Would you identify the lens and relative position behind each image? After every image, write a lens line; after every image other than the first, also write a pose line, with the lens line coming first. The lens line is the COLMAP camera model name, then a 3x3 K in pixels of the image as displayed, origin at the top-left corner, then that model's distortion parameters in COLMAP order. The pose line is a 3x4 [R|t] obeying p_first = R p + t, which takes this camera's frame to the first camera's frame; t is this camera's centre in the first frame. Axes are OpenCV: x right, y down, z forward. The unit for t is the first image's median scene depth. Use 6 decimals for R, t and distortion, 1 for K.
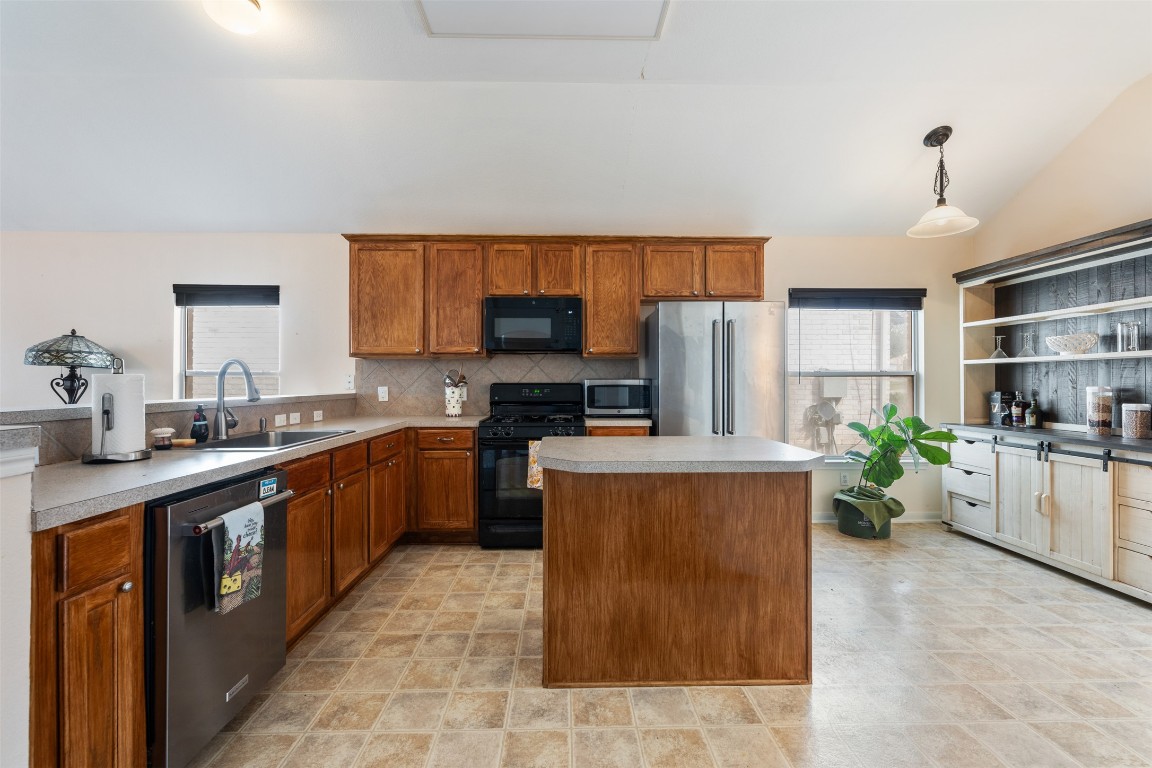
lens RADIAL K [[504.8, 0, 575.1], [0, 504.8, 383.6], [0, 0, 1]] dist [-0.002382, 0.000293]
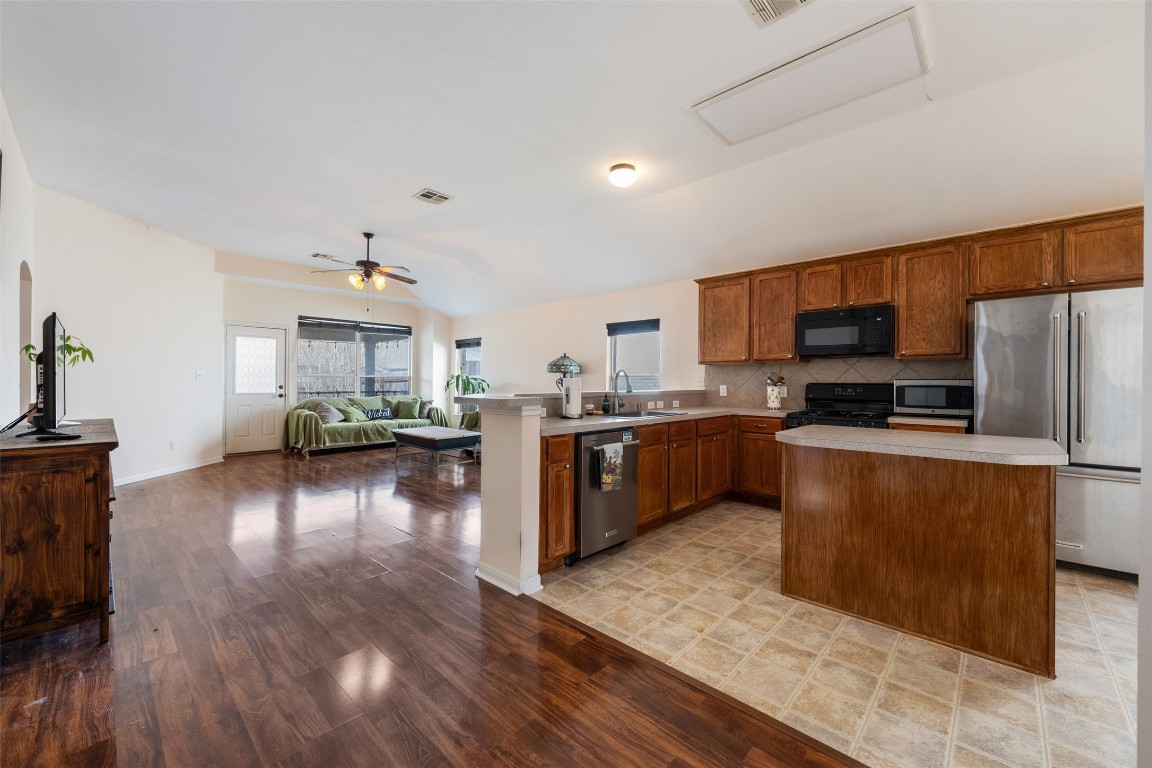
lens RADIAL K [[458.2, 0, 576.1], [0, 458.2, 383.4], [0, 0, 1]] dist [-0.000740, 0.000853]
pose [[0.712353, 0.005475, -0.701800, 0.332403], [-0.005302, 0.999983, 0.002419, 0.000356], [0.701802, 0.001998, 0.712370, -0.263267]]
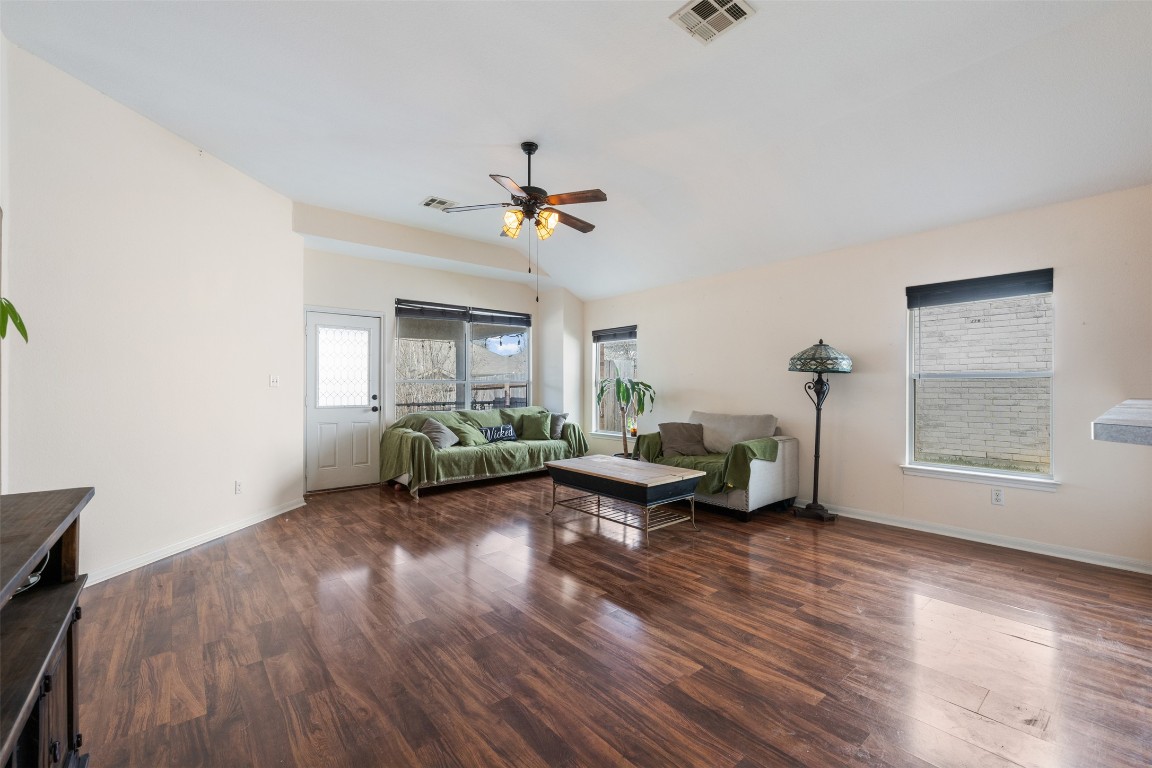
lens RADIAL K [[479.3, 0, 574.7], [0, 479.3, 389.7], [0, 0, 1]] dist [-0.005146, 0.002226]
pose [[0.627818, 0.000593, -0.778360, -0.763177], [0.003442, 0.999988, 0.003537, 0.000825], [0.778352, -0.004900, 0.627809, -0.172983]]
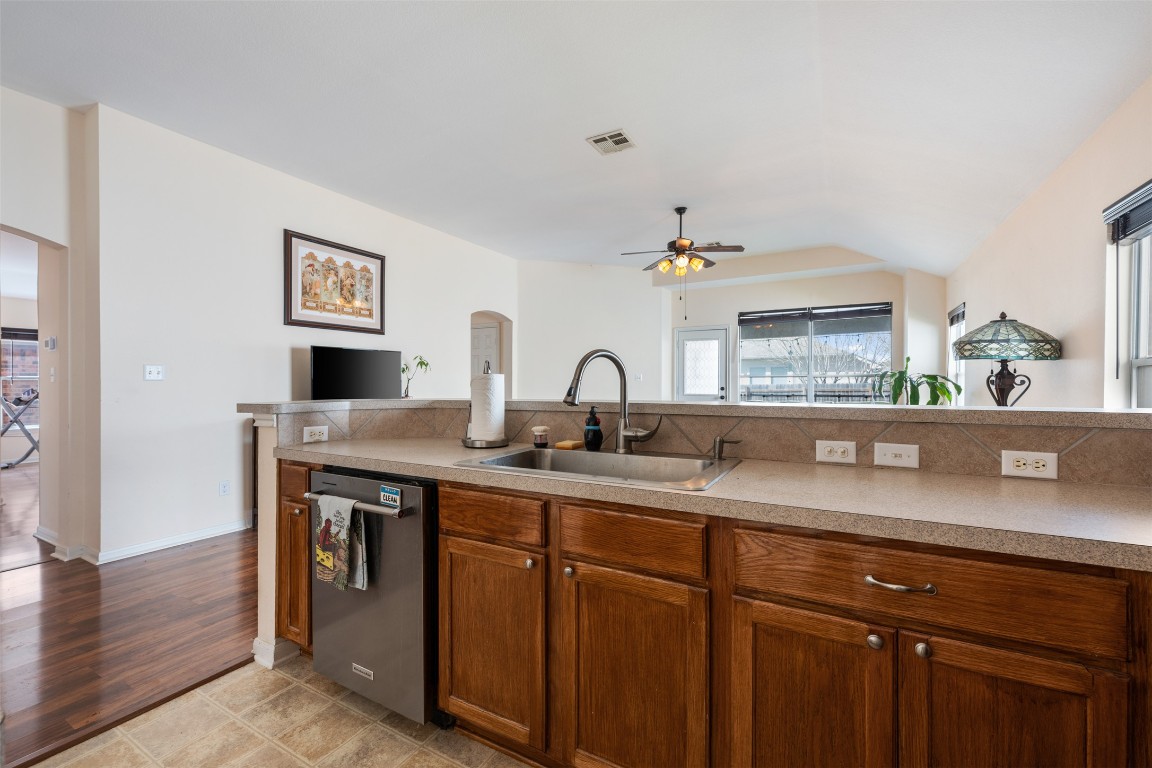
lens RADIAL K [[479.3, 0, 571.6], [0, 479.3, 383.8], [0, 0, 1]] dist [-0.005146, 0.002226]
pose [[-0.511023, 0.002252, -0.859564, -0.024739], [0.001044, 0.999997, 0.001999, 0.001969], [0.859567, 0.000125, -0.511024, 1.220321]]
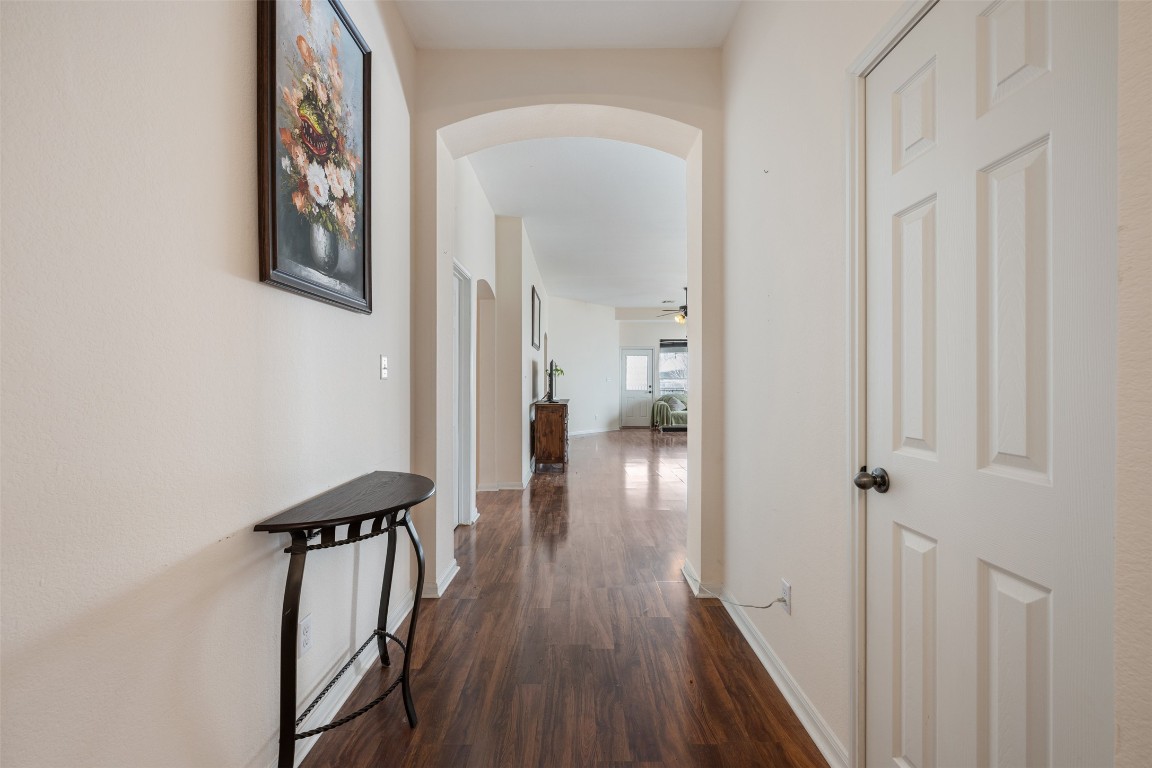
lens RADIAL K [[461.3, 0, 577.2], [0, 461.3, 381.9], [0, 0, 1]] dist [0.000022, 0.000005]
pose [[-0.009564, 0.000233, -0.999954, 1.523546], [-0.003338, 0.999994, 0.000265, -0.003742], [0.999949, 0.003341, -0.009563, -0.181273]]
